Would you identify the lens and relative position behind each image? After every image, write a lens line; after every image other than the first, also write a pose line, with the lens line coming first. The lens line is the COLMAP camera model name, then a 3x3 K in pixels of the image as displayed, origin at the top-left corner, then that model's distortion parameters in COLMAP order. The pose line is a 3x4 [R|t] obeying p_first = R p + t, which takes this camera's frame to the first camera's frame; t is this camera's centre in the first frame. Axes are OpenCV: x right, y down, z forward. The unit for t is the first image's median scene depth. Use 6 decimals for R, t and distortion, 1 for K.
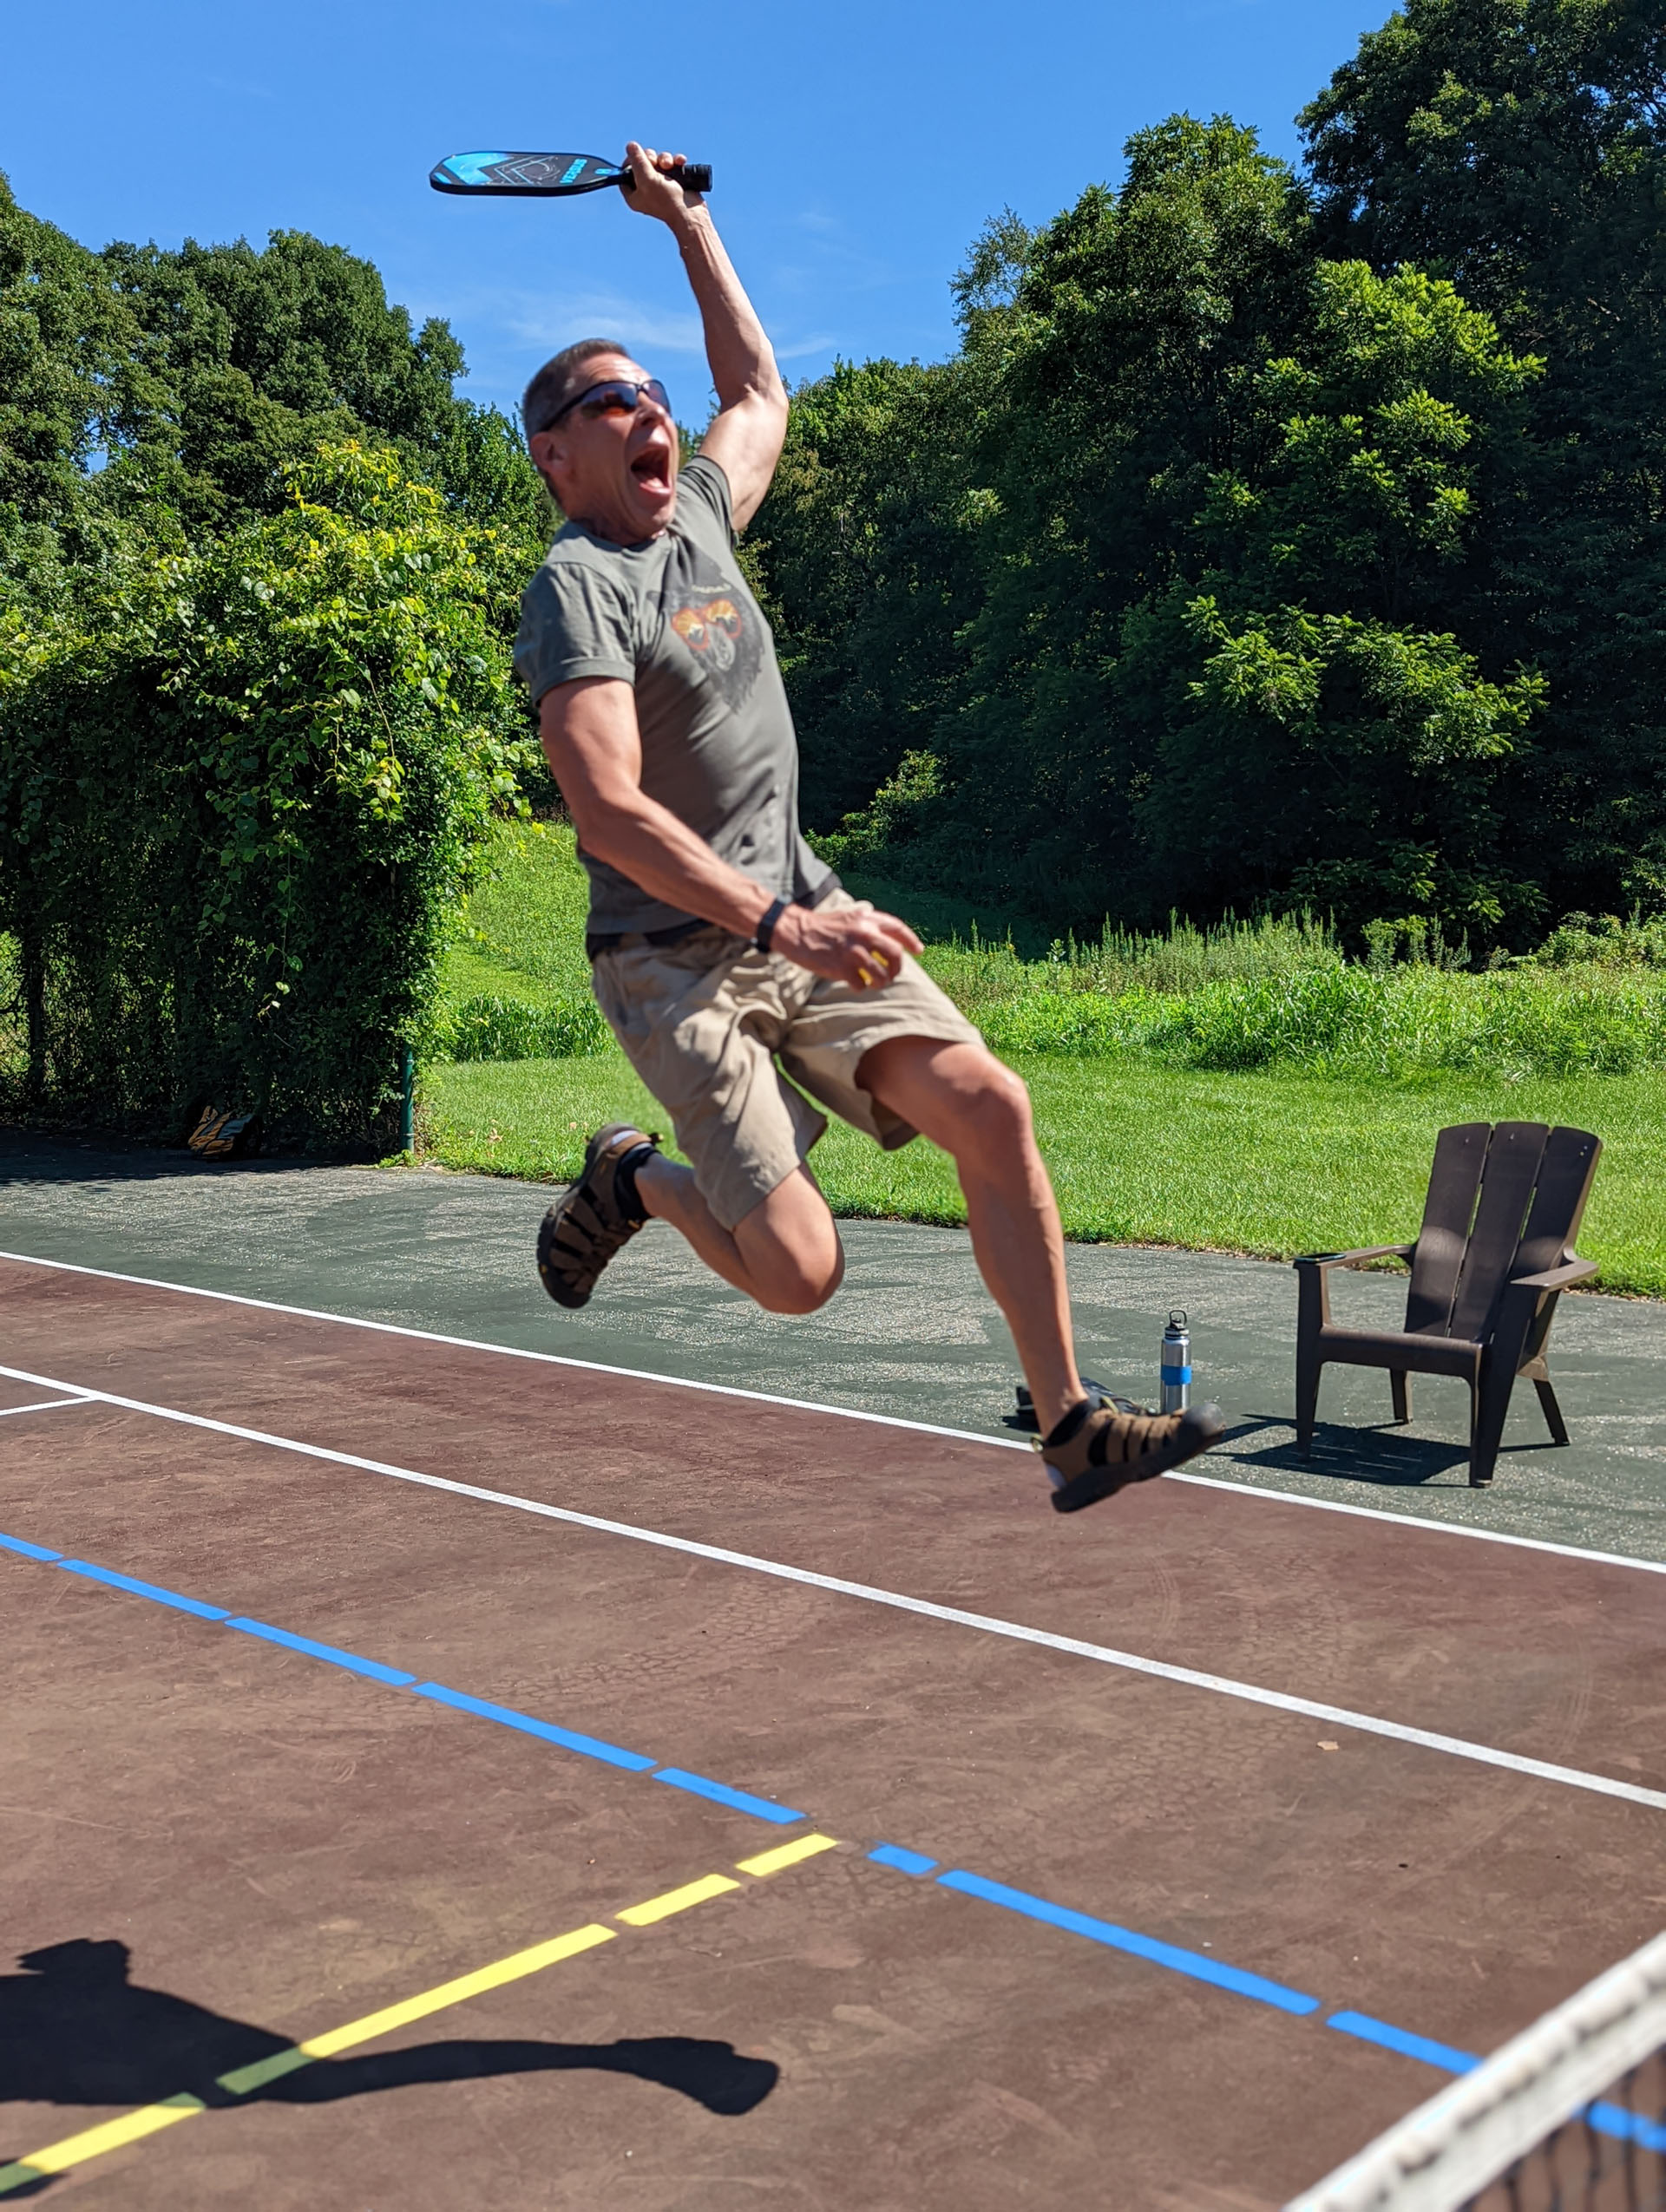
lens RADIAL K [[2360.0, 0, 833.6], [0, 2360.0, 1073.8], [0, 0, 1]] dist [0.136209, -0.303217]
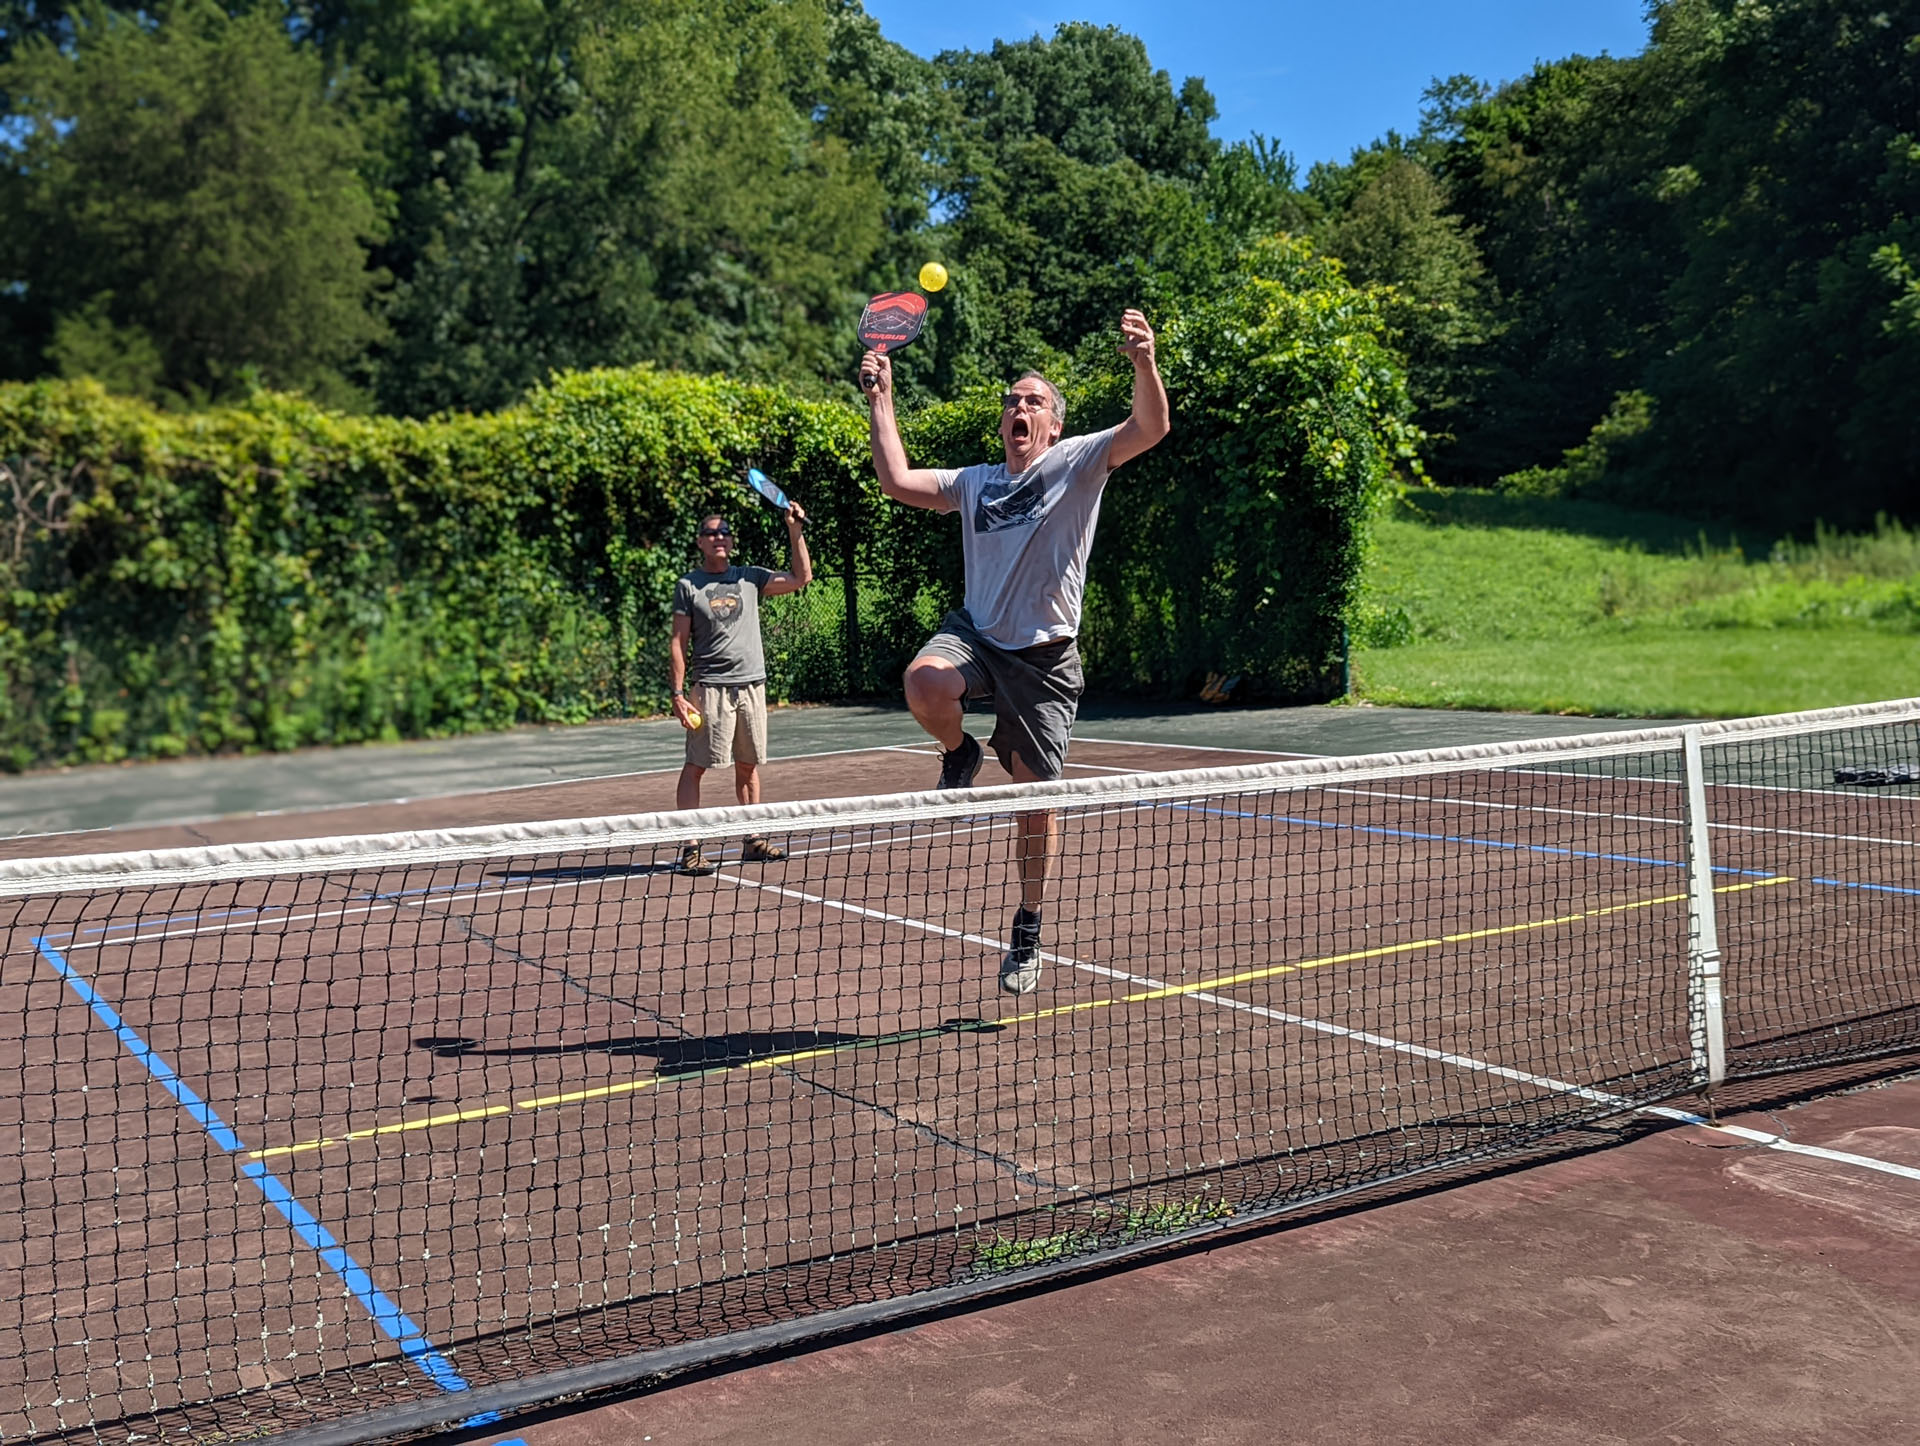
lens RADIAL K [[2048.2, 0, 949.9], [0, 2048.2, 650.9], [0, 0, 1]] dist [0.136209, -0.303217]
pose [[0.960821, -0.044602, -0.273557, -0.019196], [0.038315, 0.998865, -0.028284, 0.009911], [0.274509, 0.016695, 0.961440, -0.106771]]
